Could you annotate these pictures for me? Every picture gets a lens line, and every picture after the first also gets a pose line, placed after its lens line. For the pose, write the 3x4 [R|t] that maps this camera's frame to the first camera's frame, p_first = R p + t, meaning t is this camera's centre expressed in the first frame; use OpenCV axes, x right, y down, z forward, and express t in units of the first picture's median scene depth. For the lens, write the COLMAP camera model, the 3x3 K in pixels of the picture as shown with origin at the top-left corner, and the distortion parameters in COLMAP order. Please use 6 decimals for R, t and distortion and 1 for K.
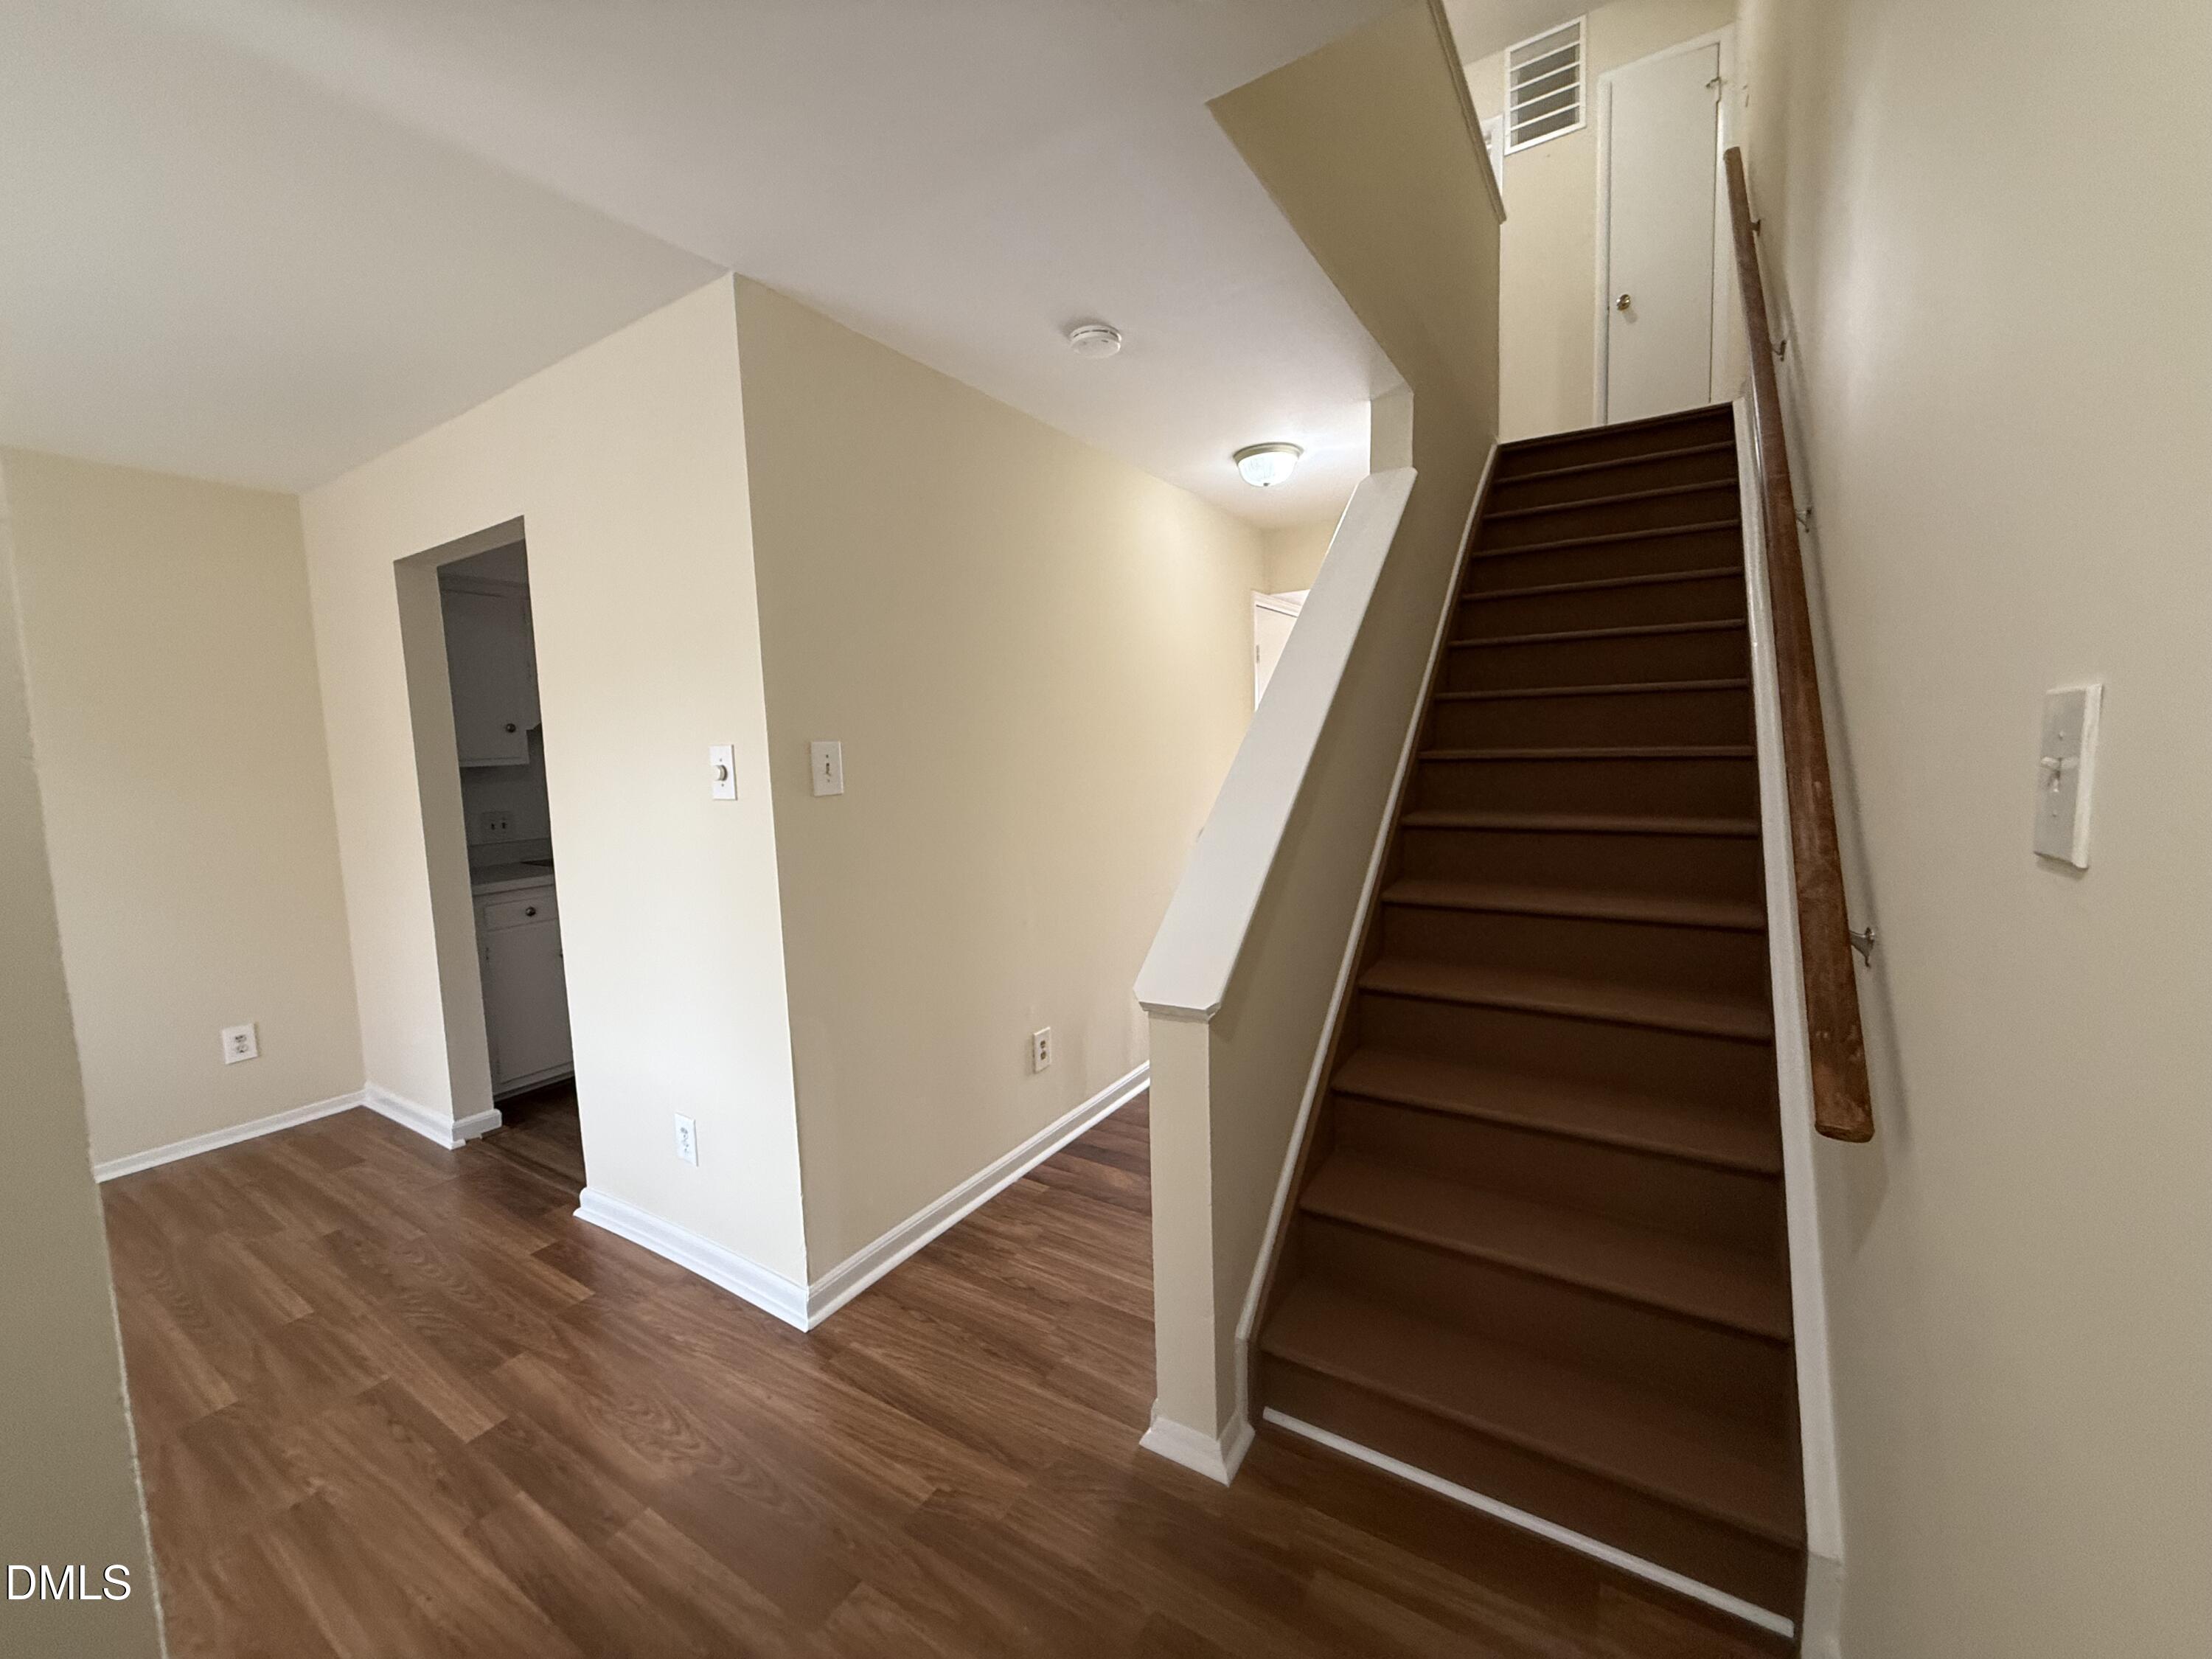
lens RADIAL K [[874.0, 0, 1083.4], [0, 874.0, 807.9], [0, 0, 1]] dist [0.000910, -0.000780]
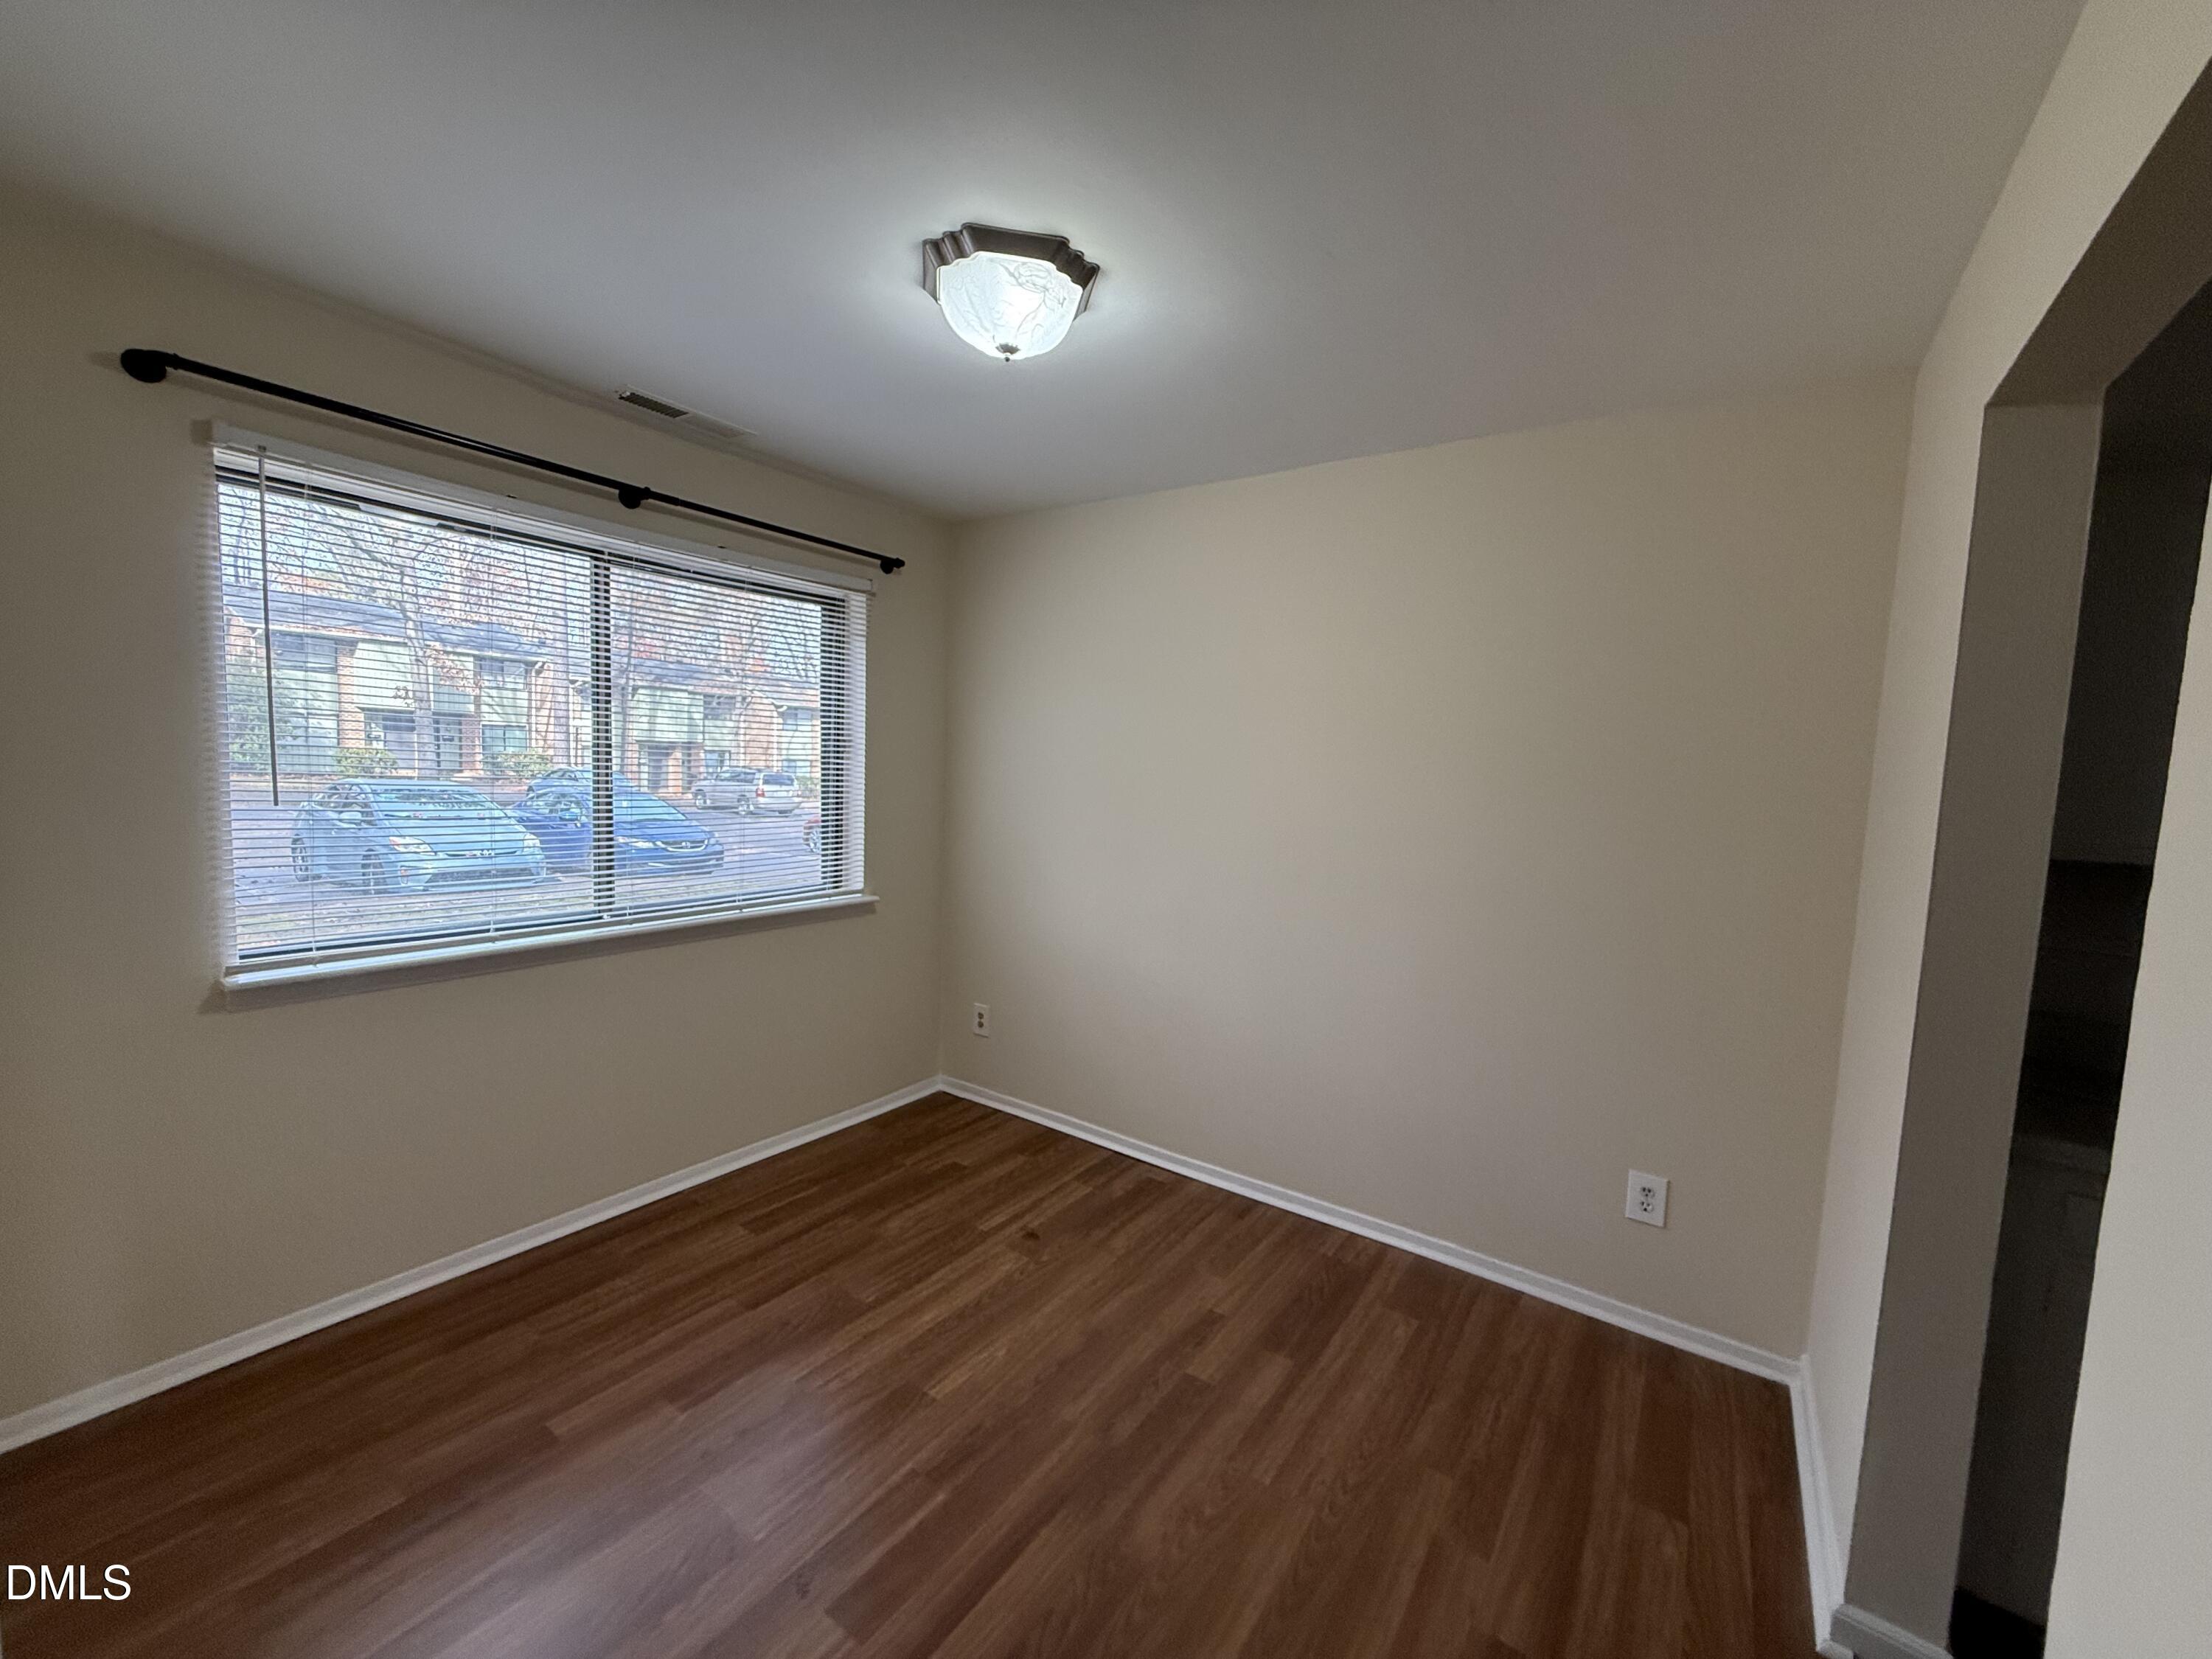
lens RADIAL K [[874.0, 0, 1103.7], [0, 874.0, 840.5], [0, 0, 1]] dist [0.000910, -0.000780]
pose [[-0.044712, 0.132710, -0.990146, -0.305673], [-0.116618, 0.983667, 0.137108, -0.069878], [0.992170, 0.121599, -0.028505, 0.600087]]
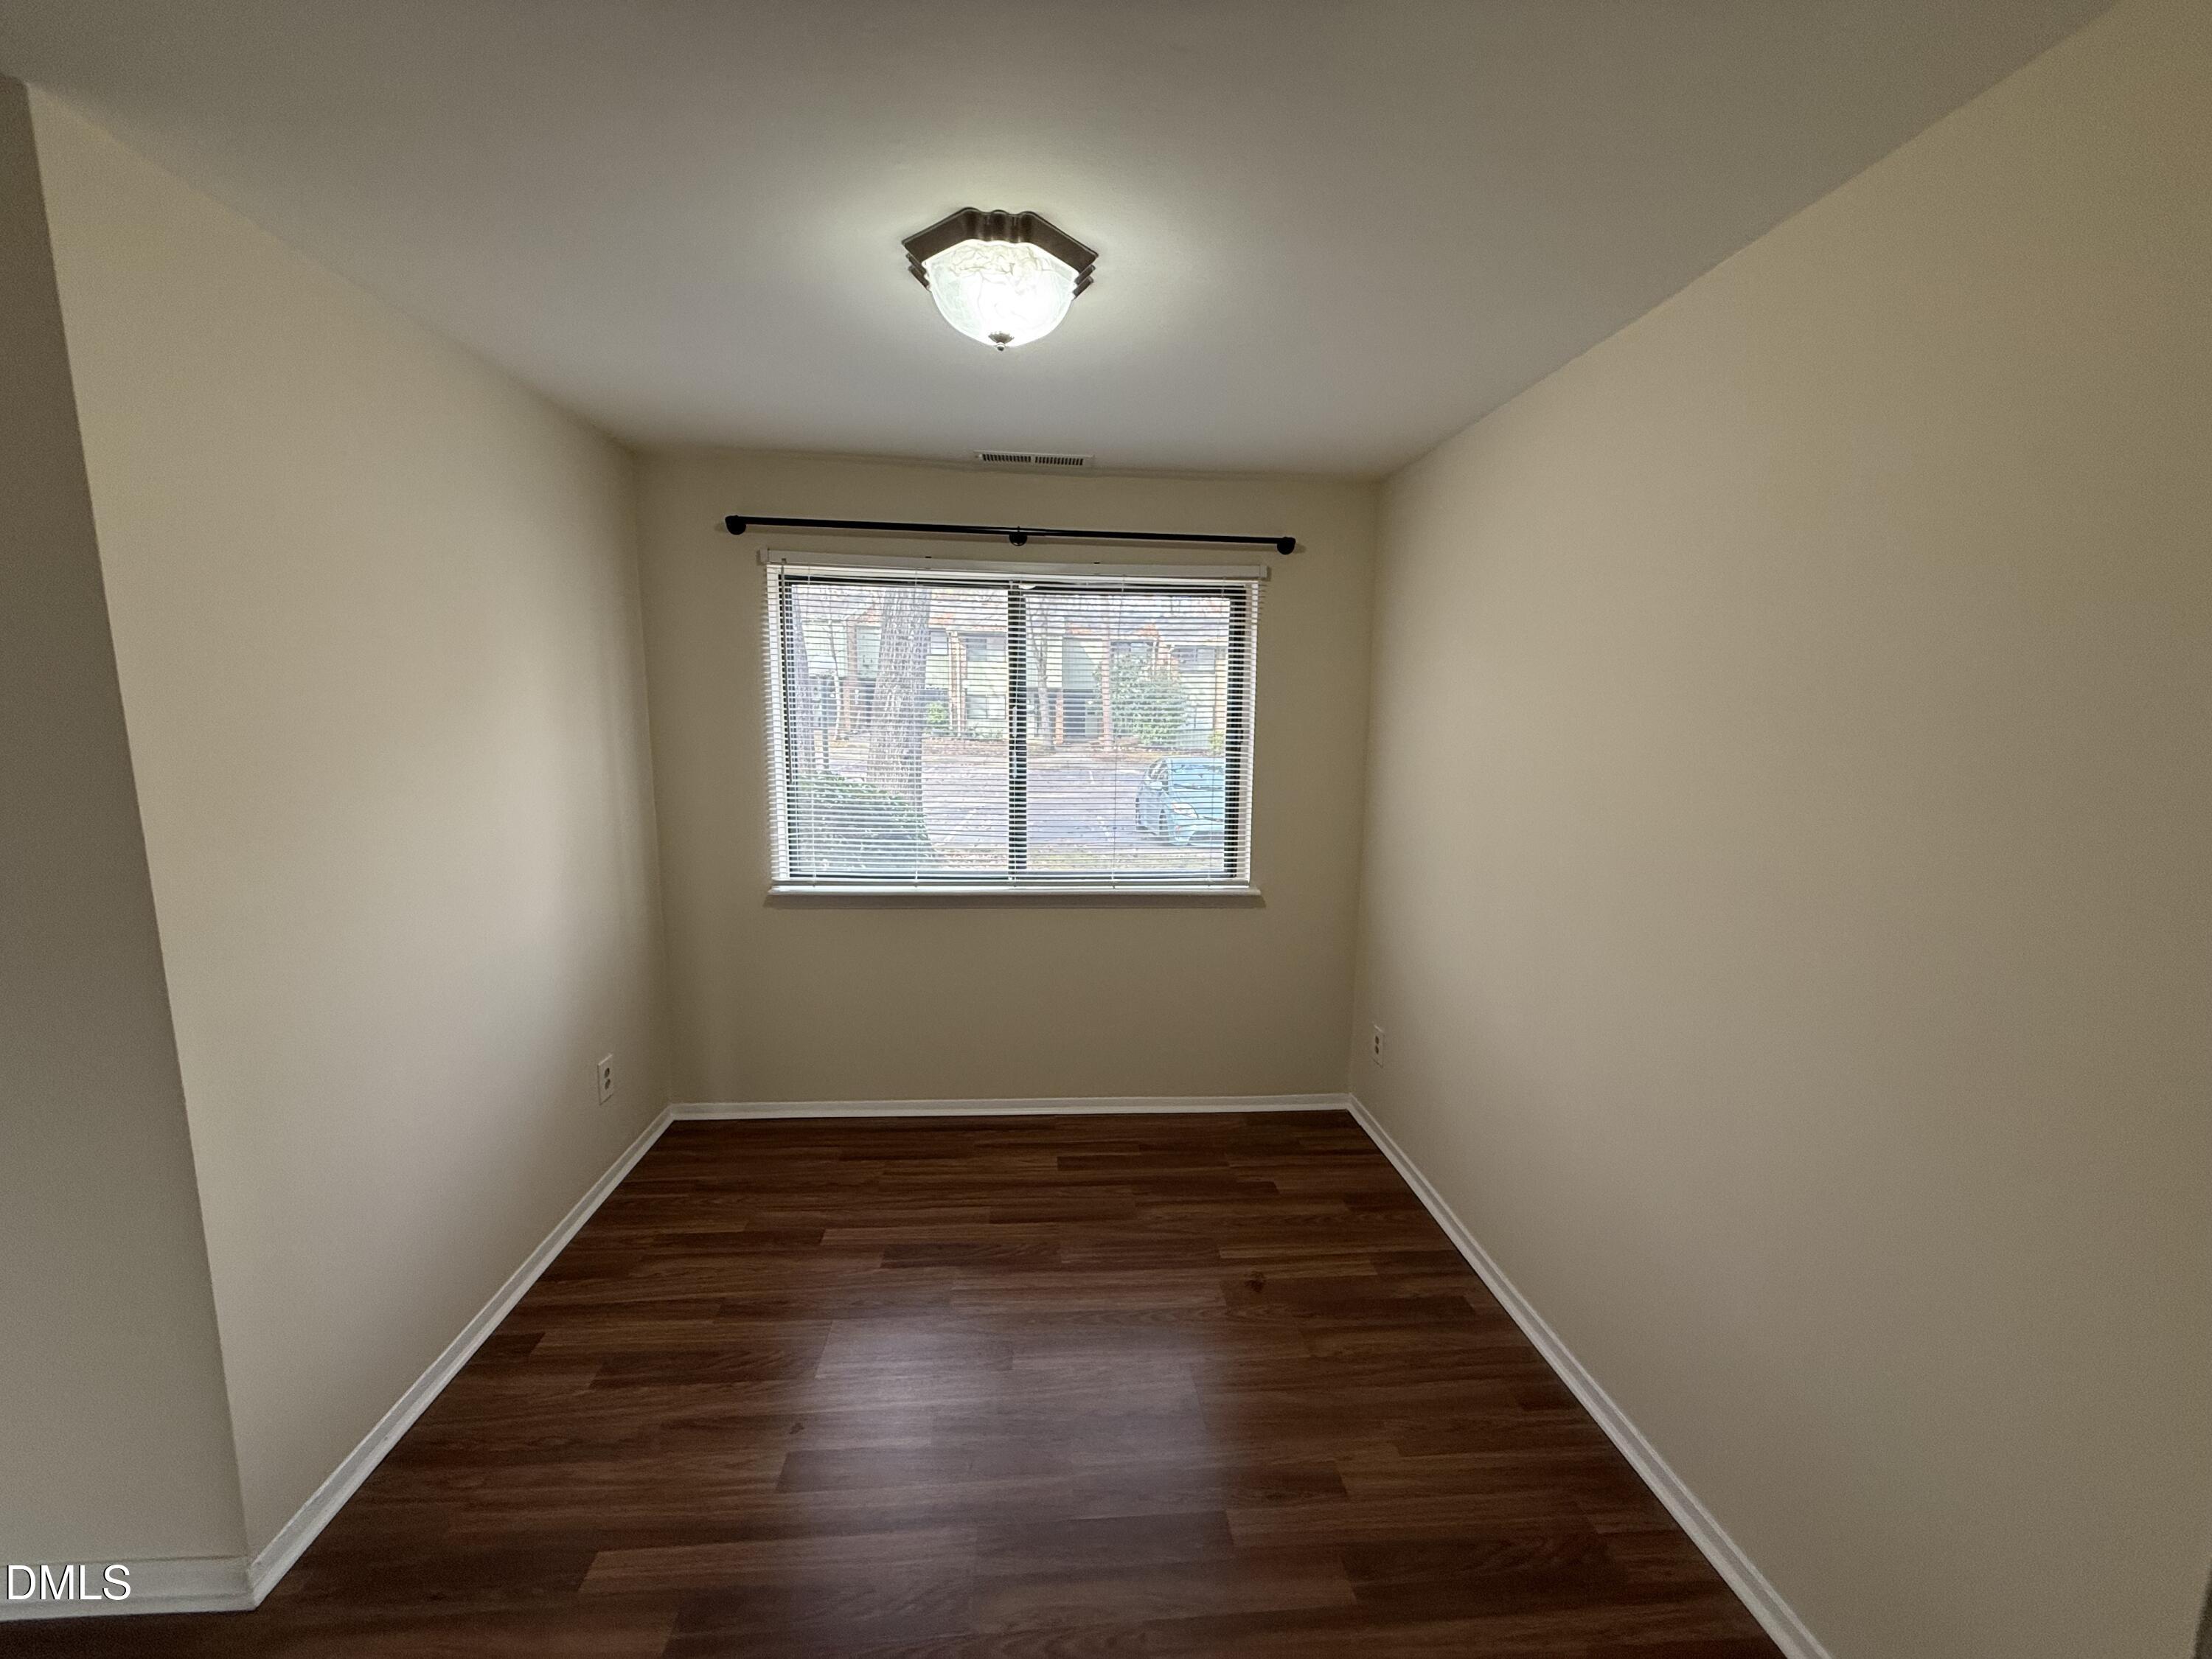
lens RADIAL K [[874.0, 0, 1103.5], [0, 874.0, 838.7], [0, 0, 1]] dist [0.000910, -0.000780]
pose [[-0.795693, 0.115587, -0.594569, -0.595847], [-0.029960, 0.972910, 0.229233, -0.121492], [0.604959, 0.200212, -0.770675, 1.007772]]
